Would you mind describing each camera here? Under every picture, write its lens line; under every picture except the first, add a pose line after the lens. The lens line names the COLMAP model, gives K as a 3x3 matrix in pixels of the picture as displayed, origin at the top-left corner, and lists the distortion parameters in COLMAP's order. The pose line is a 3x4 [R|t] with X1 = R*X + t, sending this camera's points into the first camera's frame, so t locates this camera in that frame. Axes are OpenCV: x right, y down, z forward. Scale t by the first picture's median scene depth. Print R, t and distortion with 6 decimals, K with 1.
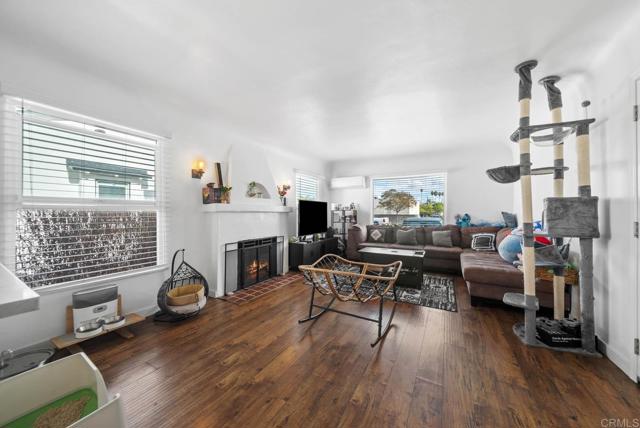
lens RADIAL K [[219.0, 0, 320.1], [0, 219.0, 209.2], [0, 0, 1]] dist [0.000281, 0.000011]
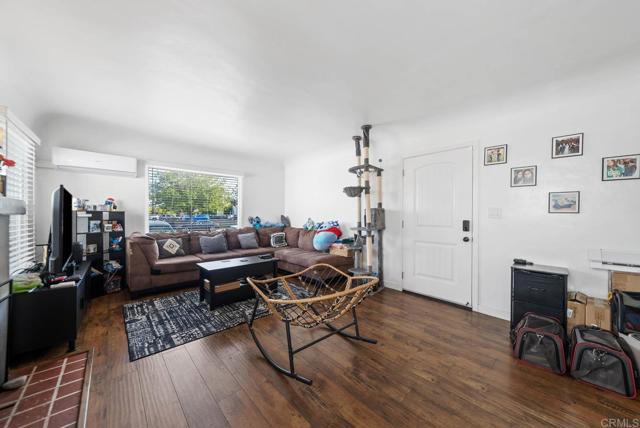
lens RADIAL K [[227.4, 0, 316.6], [0, 227.4, 215.5], [0, 0, 1]] dist [-0.000365, -0.000010]
pose [[0.304293, -0.000070, 0.952578, -0.400261], [-0.020416, 0.999770, 0.006595, 0.001413], [-0.952360, -0.021455, 0.304222, 0.420454]]
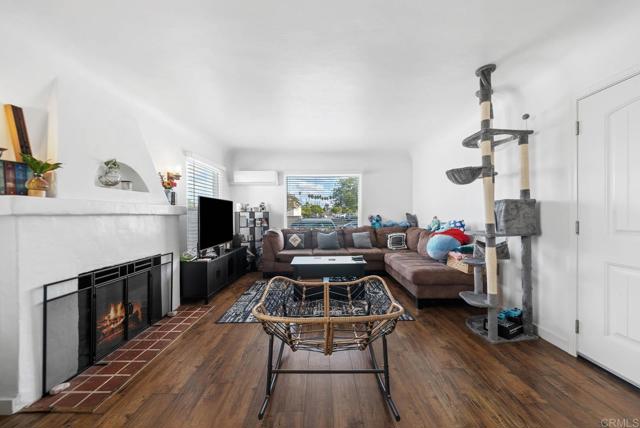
lens RADIAL K [[225.7, 0, 320.0], [0, 225.7, 214.0], [0, 0, 1]] dist [-0.000470, 0.000048]
pose [[0.866229, -0.006094, 0.499610, -0.130742], [-0.001191, 0.999898, 0.014261, 0.001563], [-0.499646, -0.012948, 0.866133, 0.238702]]
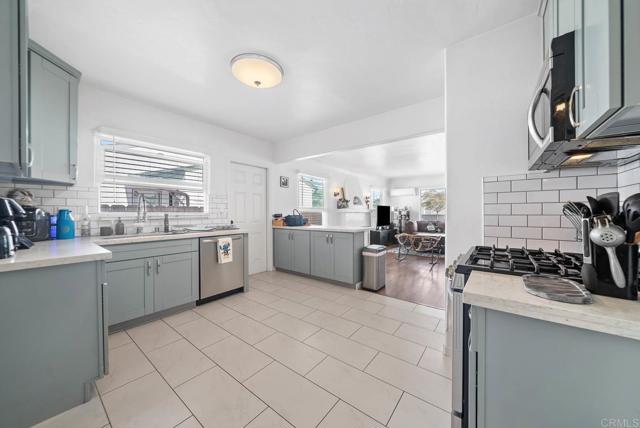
lens RADIAL K [[225.7, 0, 320.0], [0, 225.7, 214.0], [0, 0, 1]] dist [-0.000470, 0.000048]
pose [[0.990446, -0.005712, -0.137780, -0.322108], [0.008312, 0.999798, 0.018303, -0.011918], [0.137647, -0.019274, 0.990294, -0.867735]]
